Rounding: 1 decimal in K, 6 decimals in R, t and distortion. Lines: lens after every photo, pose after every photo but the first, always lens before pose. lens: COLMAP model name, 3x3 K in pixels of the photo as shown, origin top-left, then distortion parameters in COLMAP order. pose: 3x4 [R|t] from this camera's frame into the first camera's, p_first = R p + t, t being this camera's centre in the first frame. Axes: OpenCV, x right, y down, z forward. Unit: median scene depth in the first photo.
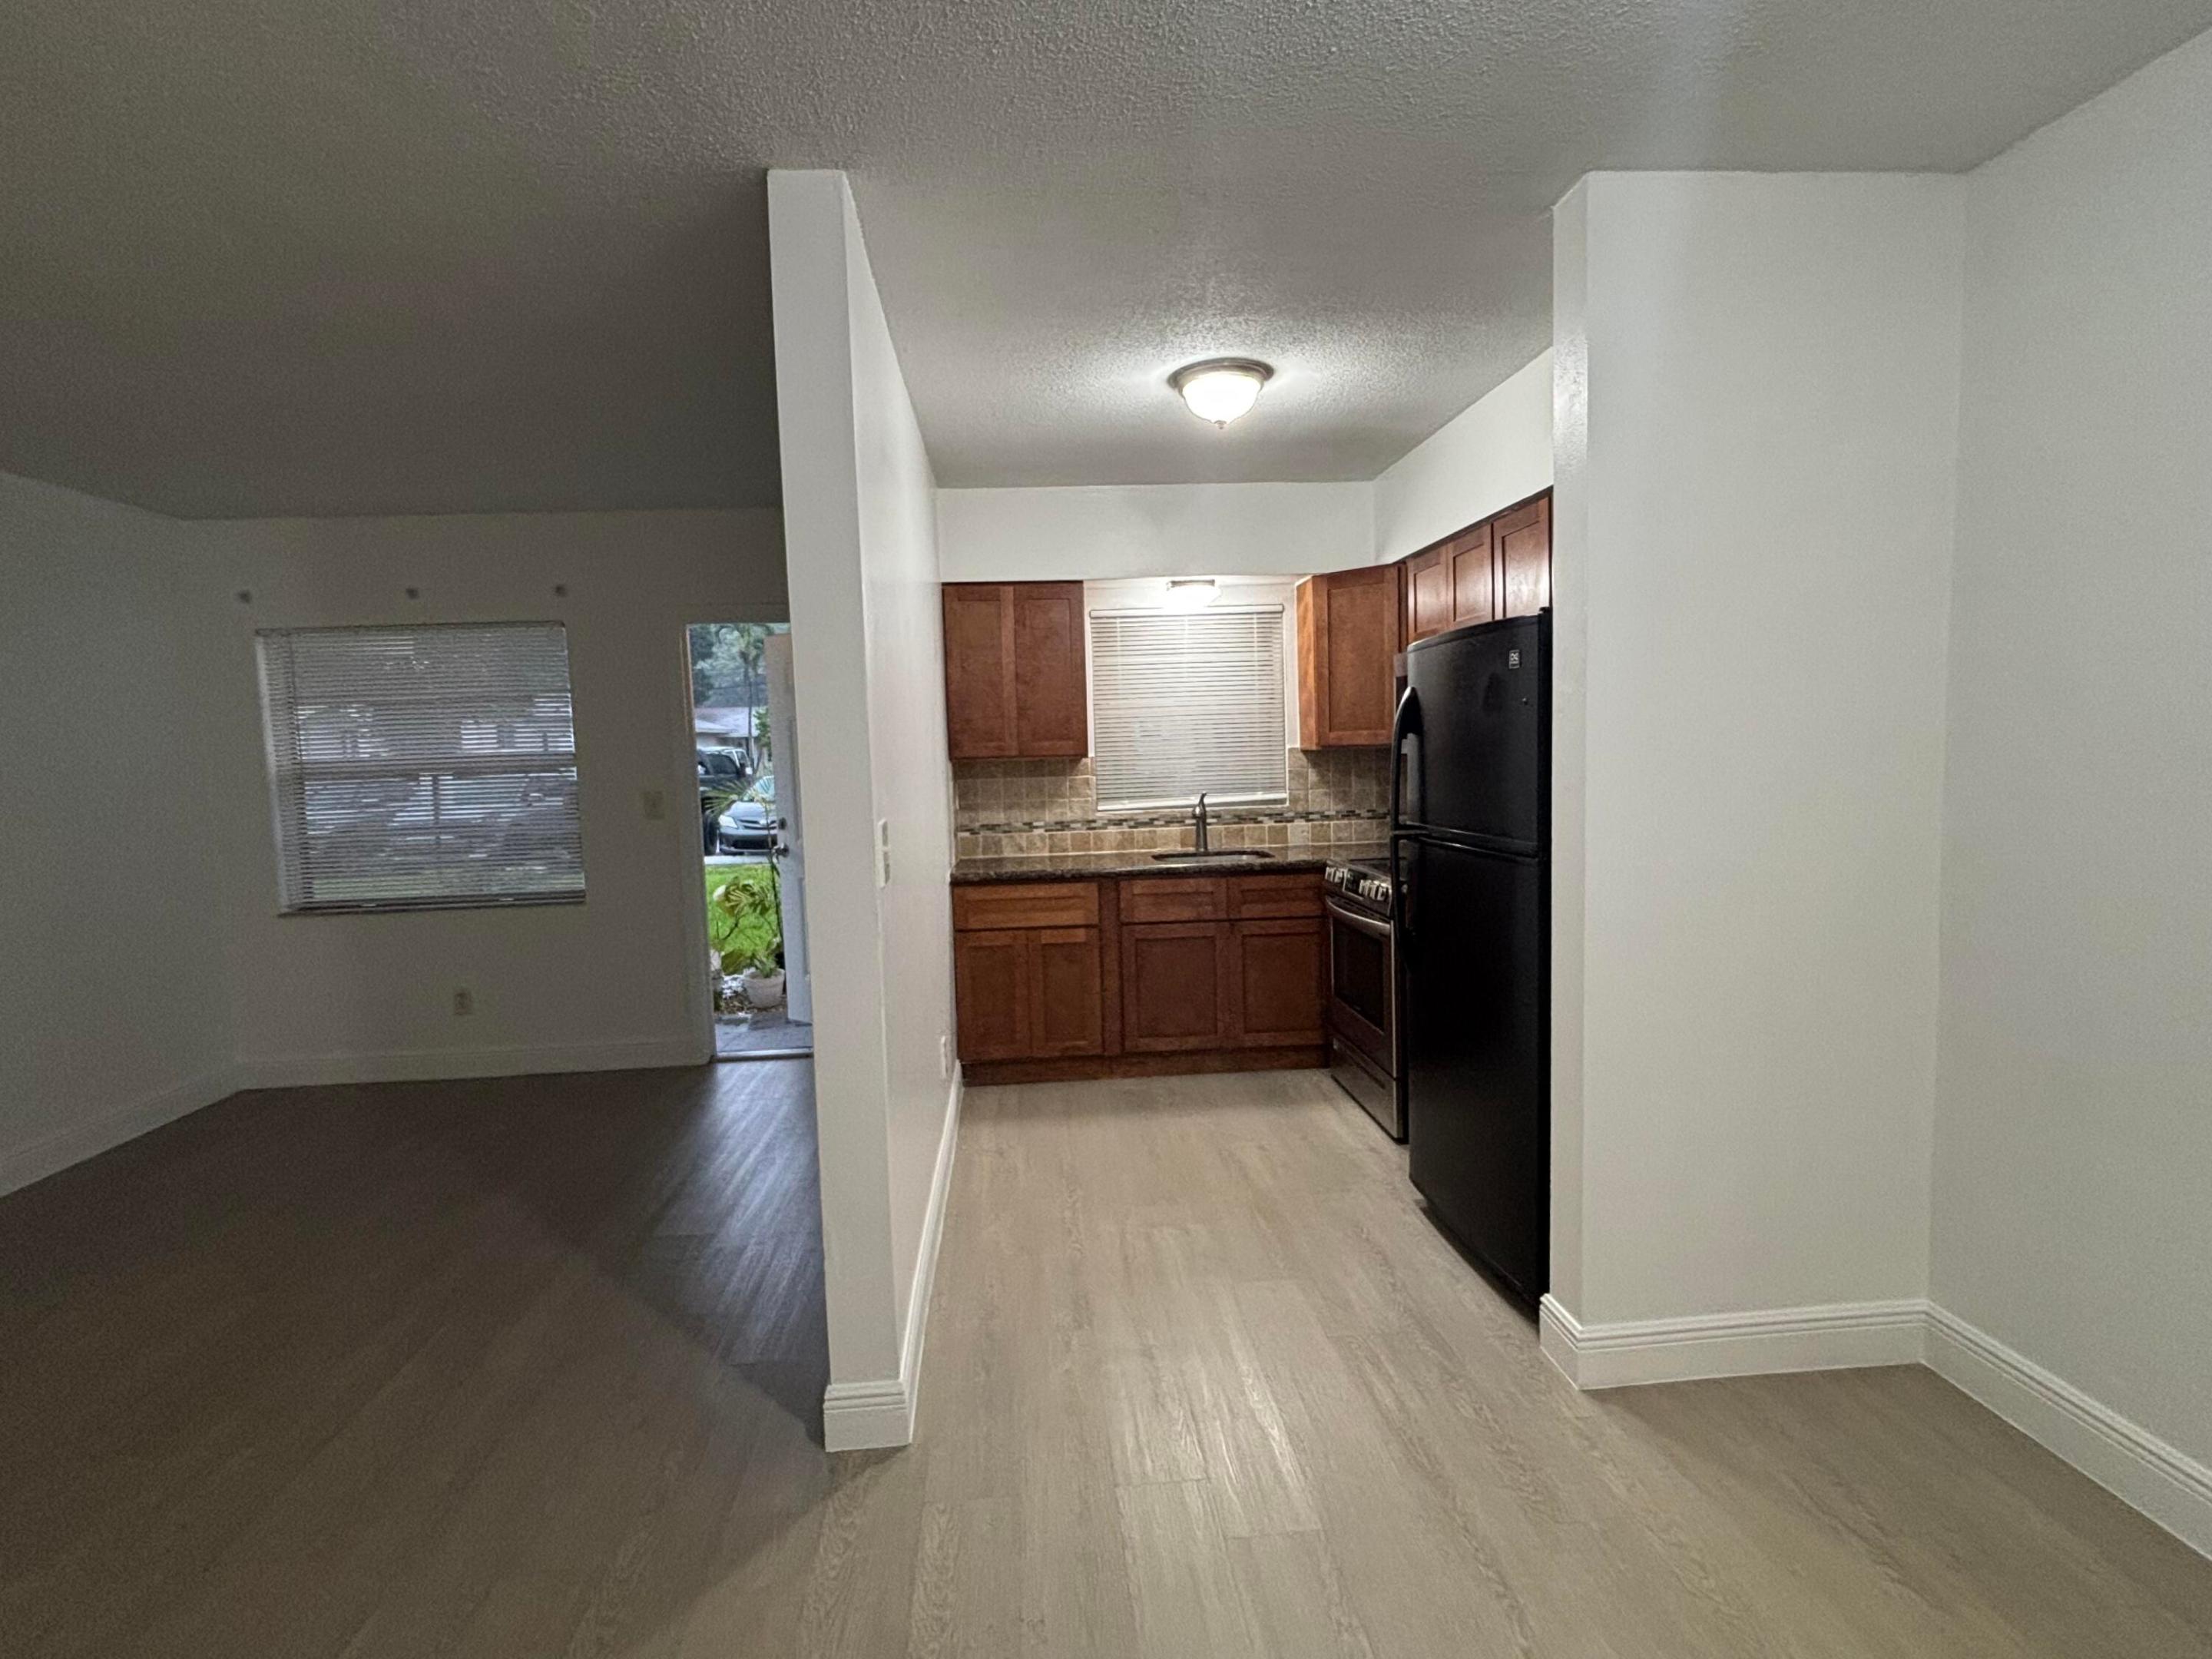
lens RADIAL K [[1064.5, 0, 1103.7], [0, 1064.5, 828.7], [0, 0, 1]] dist [0.004004, 0.000036]
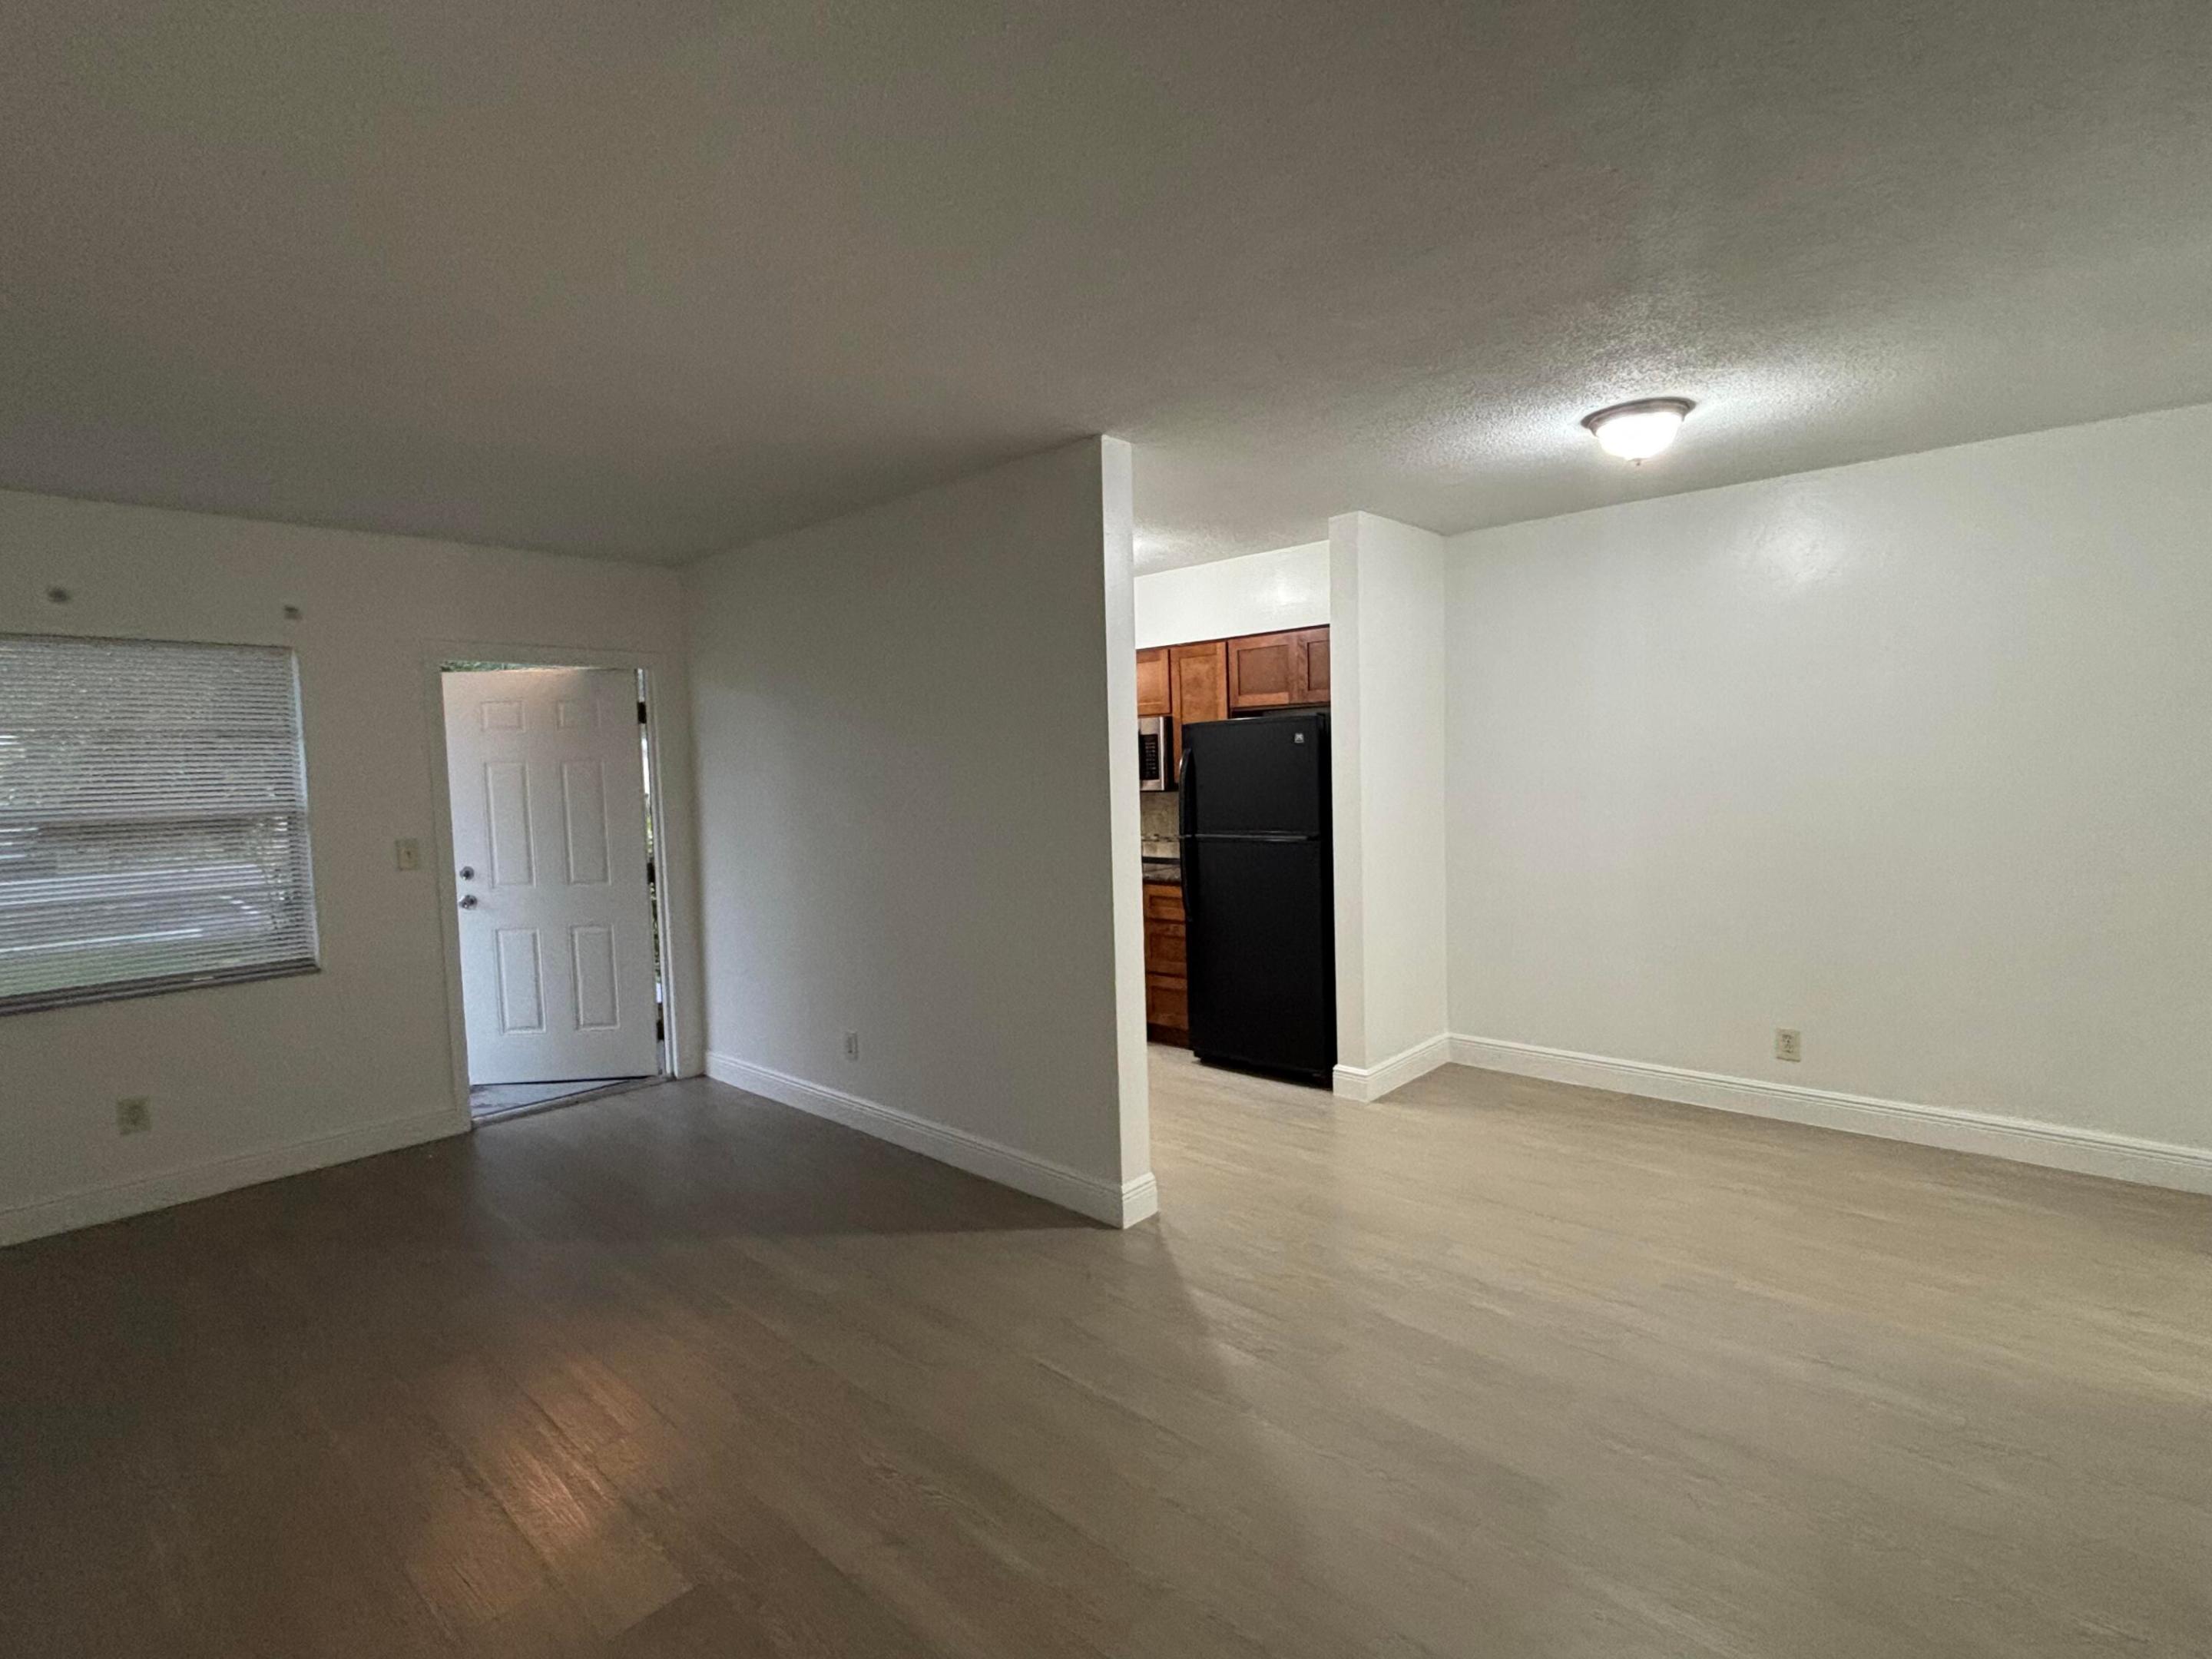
lens RADIAL K [[1064.5, 0, 1098.6], [0, 1064.5, 831.0], [0, 0, 1]] dist [0.004004, 0.000036]
pose [[0.731601, -0.032548, 0.680956, -1.189821], [0.061499, 0.997938, -0.018374, 0.020696], [-0.678954, 0.055321, 0.732094, -0.140366]]
